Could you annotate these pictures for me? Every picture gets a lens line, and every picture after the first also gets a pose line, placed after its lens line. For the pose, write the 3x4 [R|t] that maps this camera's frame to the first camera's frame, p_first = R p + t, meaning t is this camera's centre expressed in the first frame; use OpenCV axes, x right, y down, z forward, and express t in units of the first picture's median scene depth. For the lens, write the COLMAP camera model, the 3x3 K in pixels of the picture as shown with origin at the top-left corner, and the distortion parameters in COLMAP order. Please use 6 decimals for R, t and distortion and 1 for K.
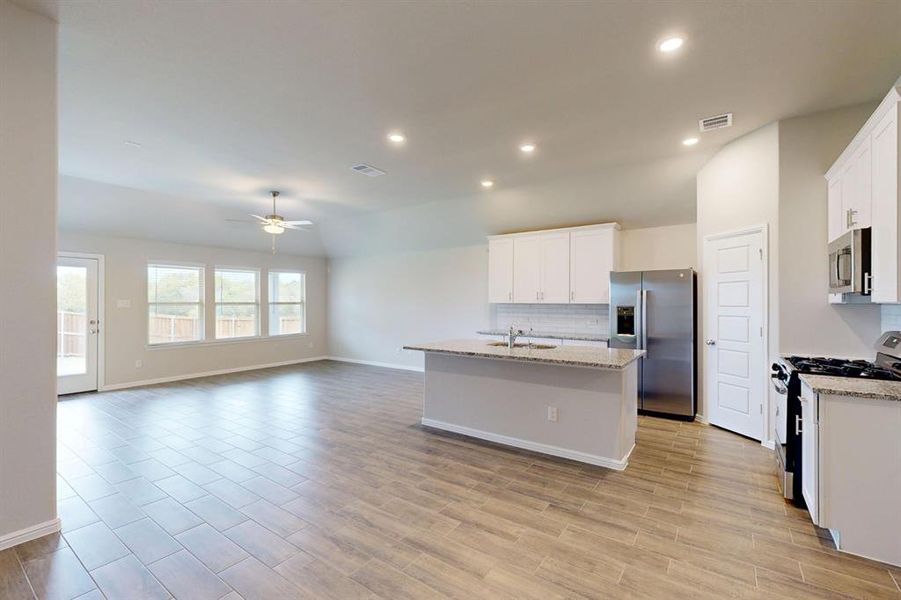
lens RADIAL K [[392.6, 0, 449.4], [0, 392.6, 301.7], [0, 0, 1]] dist [0.003635, -0.000226]
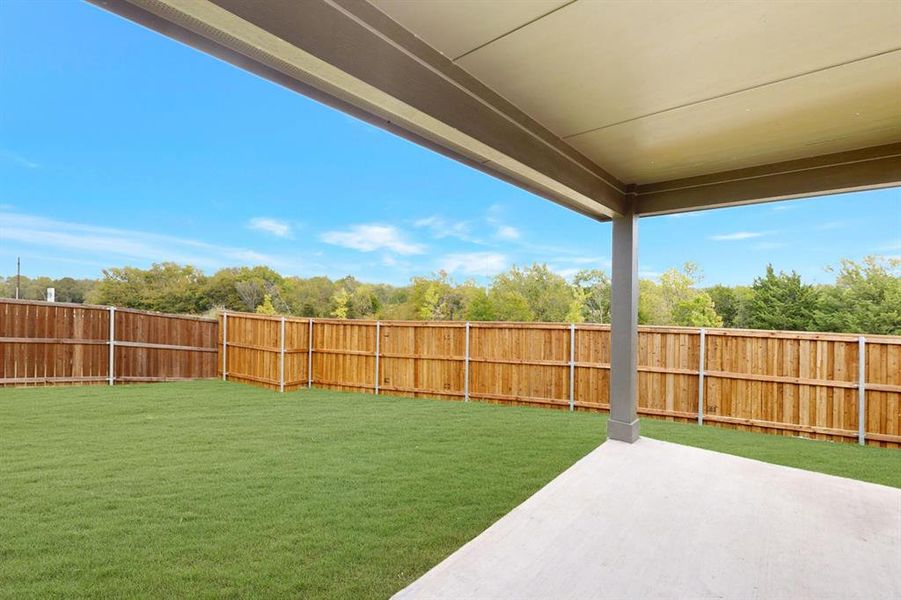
lens RADIAL K [[392.6, 0, 448.0], [0, 392.6, 301.4], [0, 0, 1]] dist [0.003635, -0.000226]
pose [[0.996905, 0.011629, -0.077748, -1.095812], [-0.011547, 0.999932, 0.001509, 0.022533], [0.077760, -0.000606, 0.996972, 1.135449]]
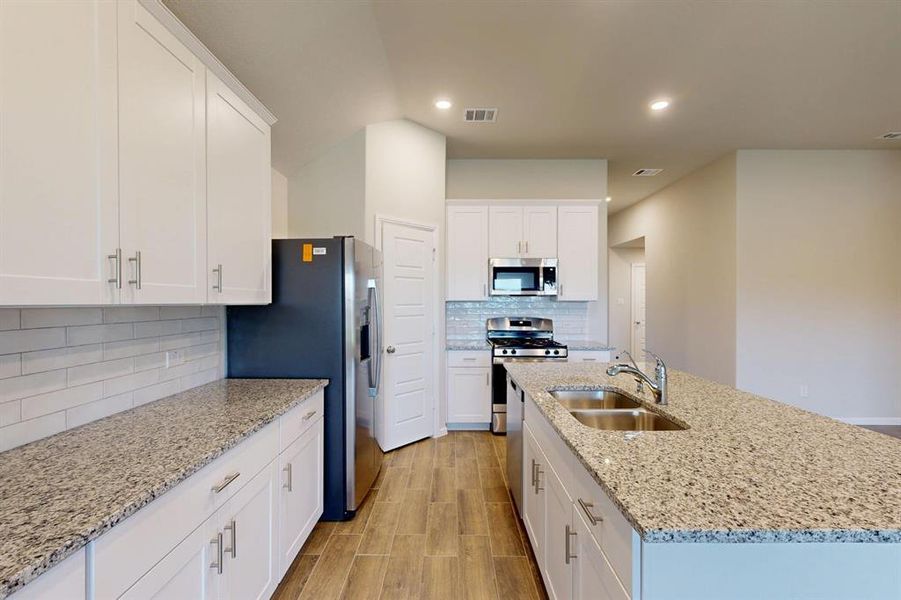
lens RADIAL K [[392.6, 0, 450.9], [0, 392.6, 302.7], [0, 0, 1]] dist [0.003635, -0.000226]
pose [[-0.580243, -0.004958, 0.814428, -0.044796], [-0.001008, 0.999985, 0.005370, 0.001826], [-0.814443, 0.002294, -0.580240, 0.981340]]
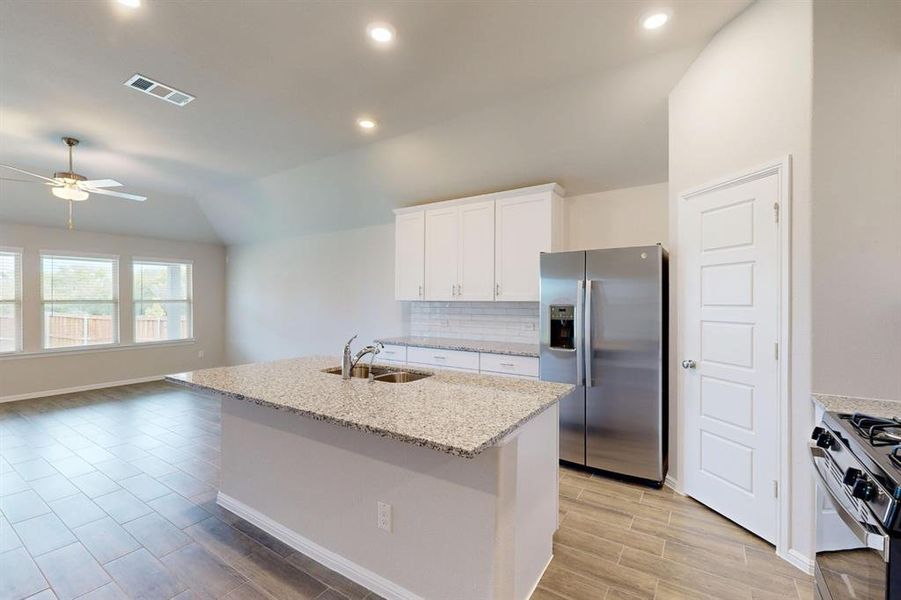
lens RADIAL K [[392.6, 0, 450.0], [0, 392.6, 302.0], [0, 0, 1]] dist [0.003635, -0.000226]
pose [[0.999539, -0.000942, 0.030359, 0.196556], [0.000732, 0.999976, 0.006933, 0.001381], [-0.030365, -0.006908, 0.999515, 0.286875]]
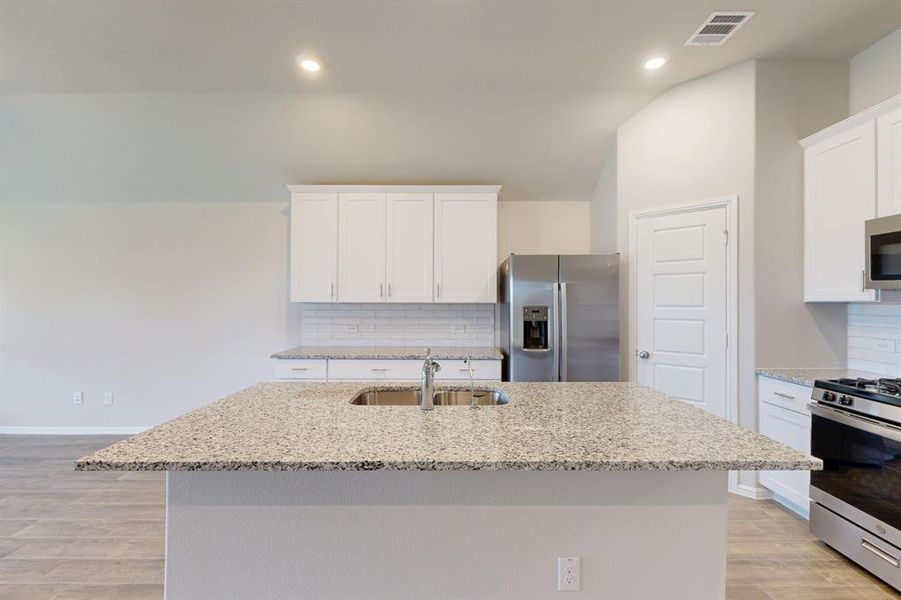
lens RADIAL K [[392.6, 0, 450.0], [0, 392.6, 300.6], [0, 0, 1]] dist [0.003635, -0.000226]
pose [[0.817329, 0.000072, 0.576171, -0.043870], [-0.000408, 1.000000, 0.000454, 0.000925], [-0.576171, -0.000606, 0.817329, 0.434684]]
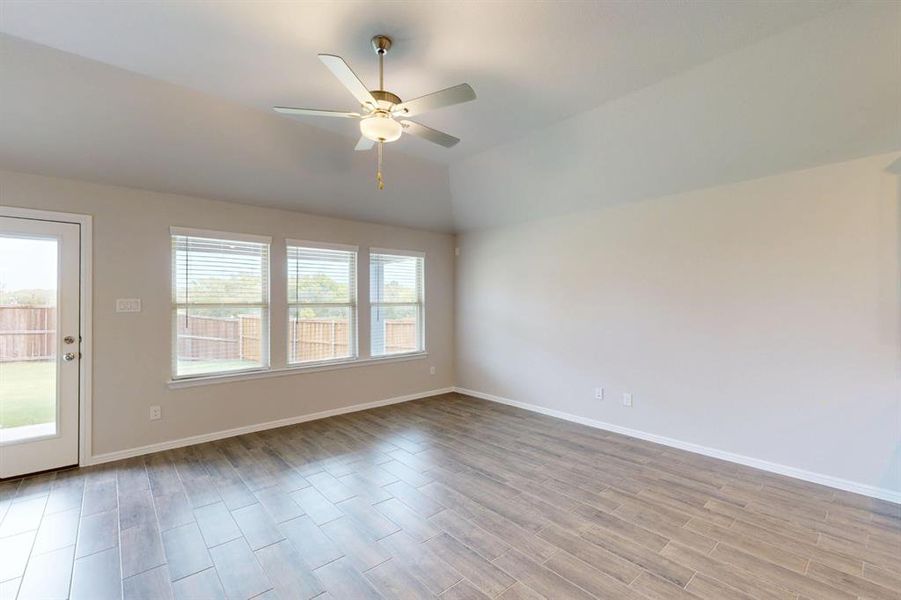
lens RADIAL K [[392.6, 0, 448.6], [0, 392.6, 303.5], [0, 0, 1]] dist [0.003635, -0.000226]
pose [[0.972027, -0.001685, -0.234863, -0.273977], [0.002762, 0.999987, 0.004258, 0.001311], [0.234853, -0.004788, 0.972019, 0.601836]]
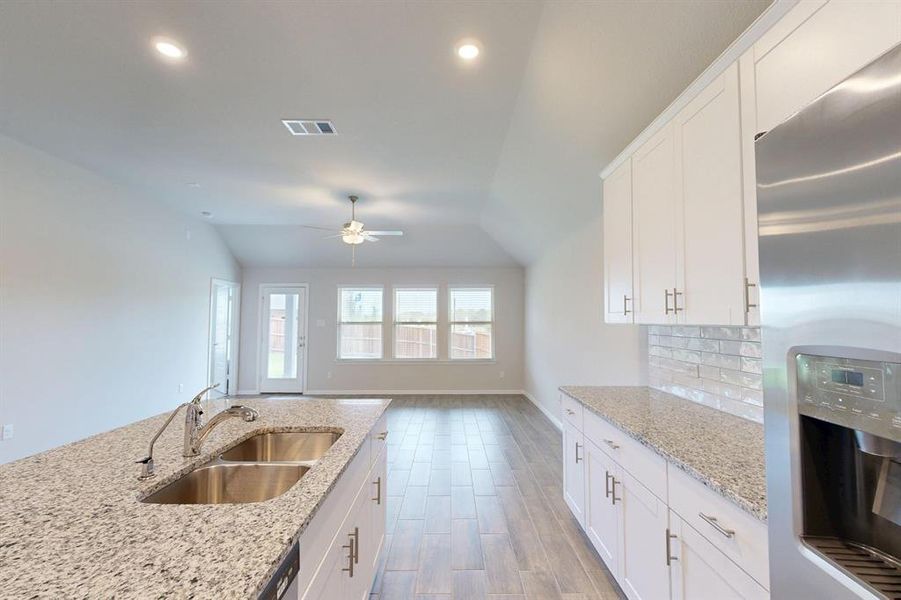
lens RADIAL K [[392.6, 0, 445.7], [0, 392.6, 299.2], [0, 0, 1]] dist [0.003635, -0.000226]
pose [[0.572734, -0.047688, -0.818353, 0.386211], [0.003096, 0.998425, -0.056015, 0.001209], [0.819736, 0.029548, 0.571979, 0.665784]]
